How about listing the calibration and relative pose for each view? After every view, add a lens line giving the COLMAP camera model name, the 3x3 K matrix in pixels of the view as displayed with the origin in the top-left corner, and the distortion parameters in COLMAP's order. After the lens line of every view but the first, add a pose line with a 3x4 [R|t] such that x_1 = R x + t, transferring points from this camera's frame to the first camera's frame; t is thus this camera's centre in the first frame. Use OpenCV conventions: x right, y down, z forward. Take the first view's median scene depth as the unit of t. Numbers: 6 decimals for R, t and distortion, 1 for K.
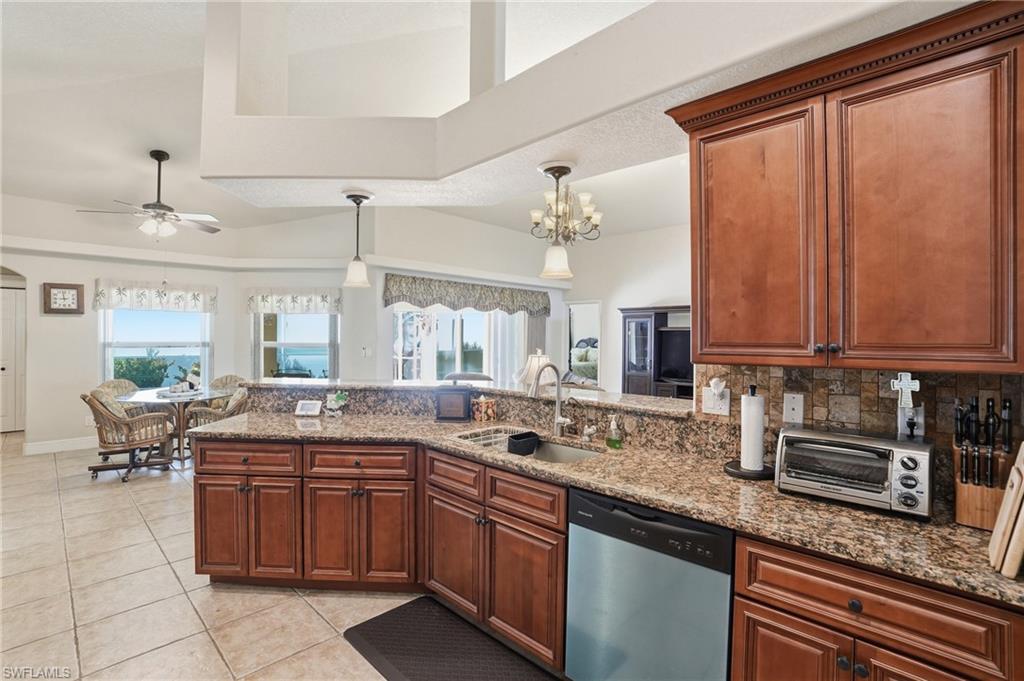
lens RADIAL K [[478.0, 0, 511.8], [0, 478.0, 335.3], [0, 0, 1]] dist [-0.076243, 0.026309]
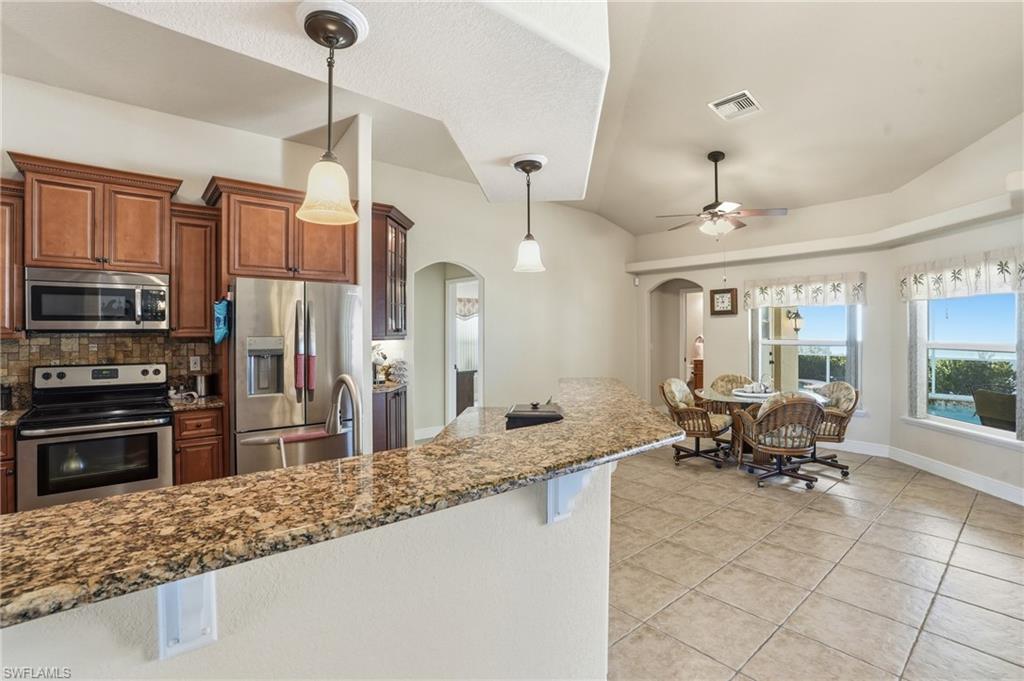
lens RADIAL K [[478.0, 0, 511.8], [0, 478.0, 335.3], [0, 0, 1]] dist [-0.076243, 0.026309]
pose [[-0.099104, -0.001826, -0.995075, 0.311098], [0.004248, 0.999988, -0.002258, 0.006366], [0.995068, -0.004451, -0.099095, 0.652945]]
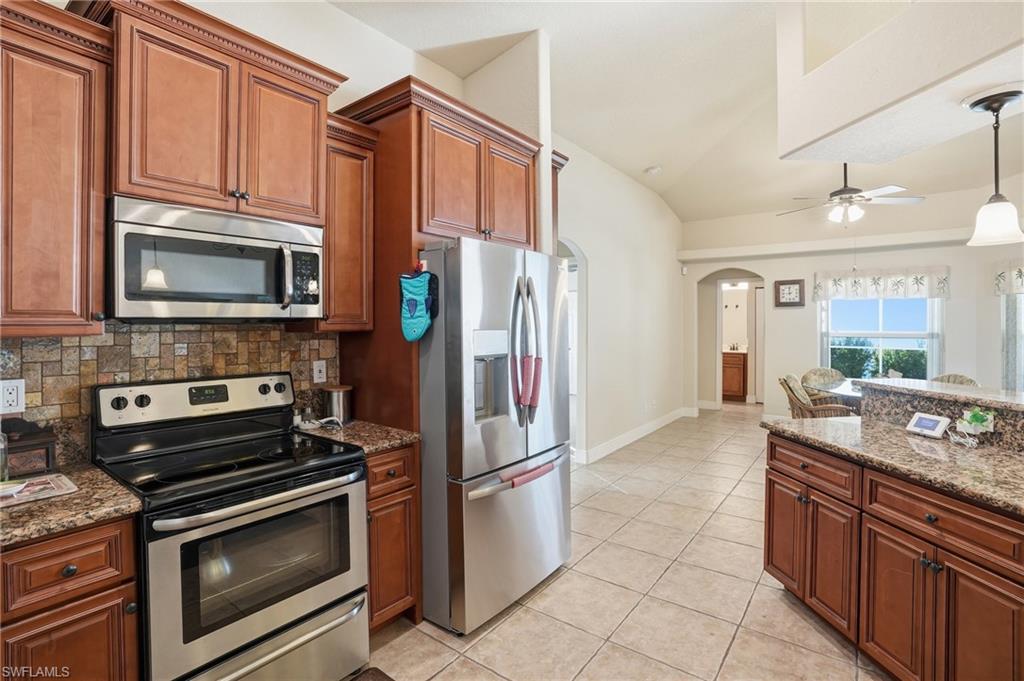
lens RADIAL K [[484.4, 0, 507.1], [0, 484.4, 328.3], [0, 0, 1]] dist [-0.074920, 0.028353]
pose [[0.114693, 0.001172, -0.993400, 0.124066], [0.003828, 0.999991, 0.001621, 0.002693], [0.993394, -0.003989, 0.114687, 0.181996]]
